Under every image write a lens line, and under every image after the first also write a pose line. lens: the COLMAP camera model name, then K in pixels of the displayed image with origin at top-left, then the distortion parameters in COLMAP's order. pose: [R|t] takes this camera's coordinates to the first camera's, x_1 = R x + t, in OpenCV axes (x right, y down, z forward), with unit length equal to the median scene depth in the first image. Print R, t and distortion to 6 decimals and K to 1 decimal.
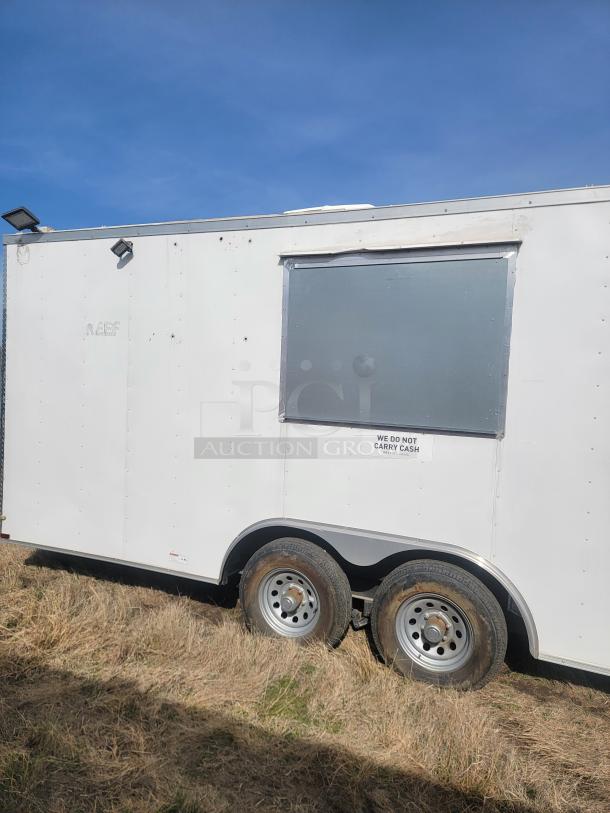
lens RADIAL K [[635.3, 0, 304.1], [0, 635.3, 418.1], [0, 0, 1]] dist [0.047892, -0.002462]
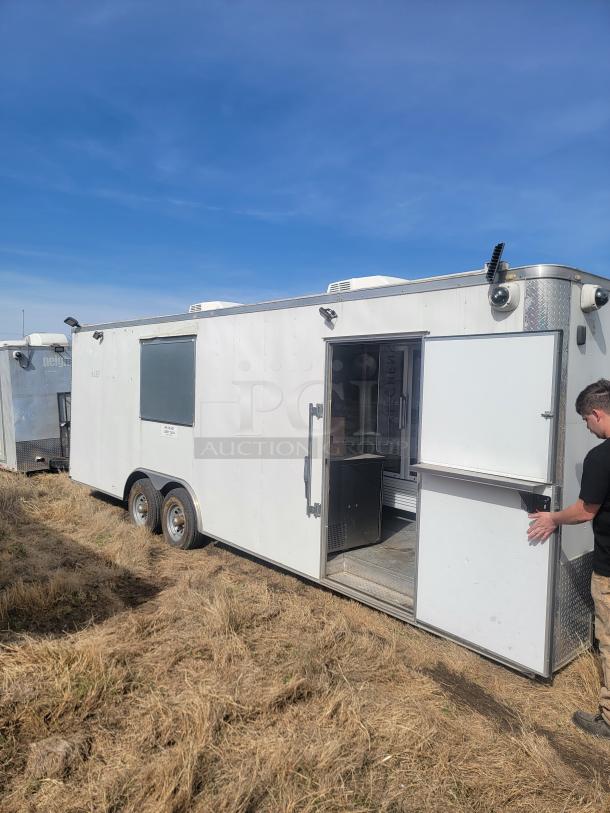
lens RADIAL K [[667.4, 0, 305.0], [0, 667.4, 406.5], [0, 0, 1]] dist [0.135565, -0.161934]
pose [[0.895906, -0.004802, -0.444217, 1.382547], [-0.010992, 0.999396, -0.032972, 0.029158], [0.444107, 0.034423, 0.895312, -0.693762]]
